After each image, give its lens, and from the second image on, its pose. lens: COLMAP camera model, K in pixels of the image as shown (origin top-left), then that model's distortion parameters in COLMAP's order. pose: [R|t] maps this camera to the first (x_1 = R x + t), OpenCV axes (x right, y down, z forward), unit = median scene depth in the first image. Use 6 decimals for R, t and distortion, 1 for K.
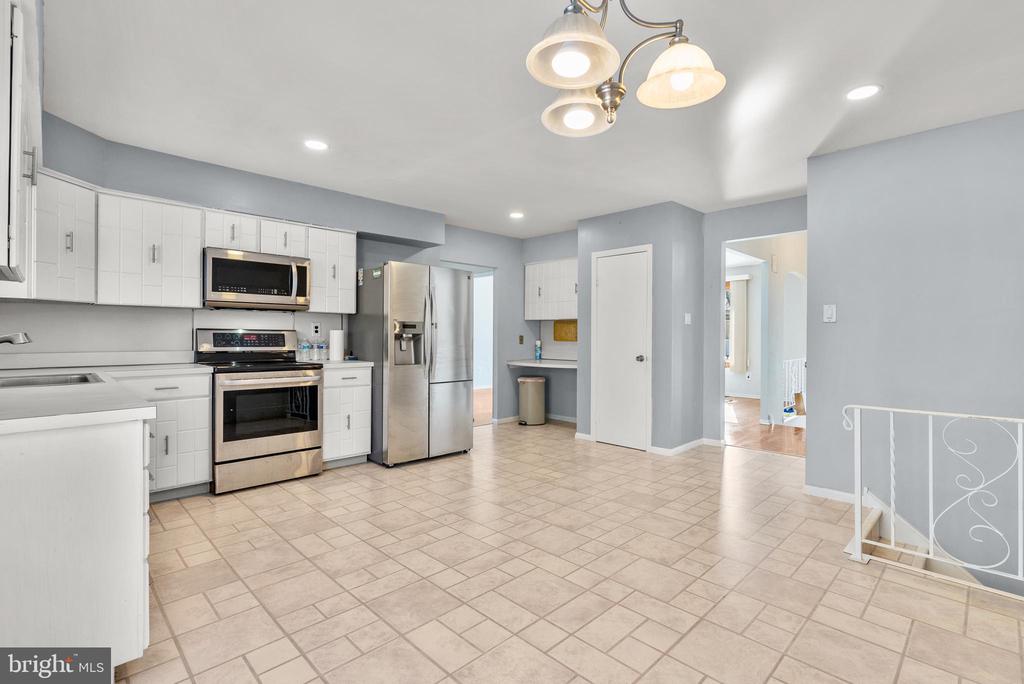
lens RADIAL K [[480.8, 0, 511.6], [0, 480.8, 336.9], [0, 0, 1]] dist [-0.000975, -0.000055]
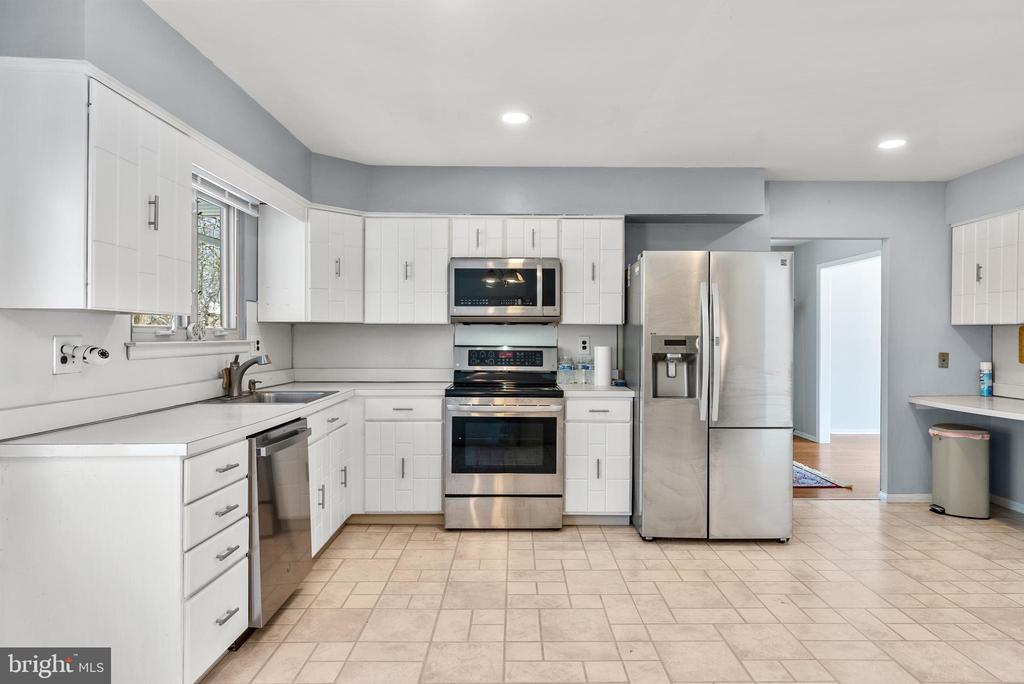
lens RADIAL K [[595.0, 0, 512.0], [0, 595.0, 342.0], [0, 0, 1]] dist [-0.003087, 0.000001]
pose [[0.720747, 0.000802, -0.693198, 0.210290], [-0.000866, 1.000000, 0.000256, -0.022665], [0.693198, 0.000416, 0.720747, 0.223645]]
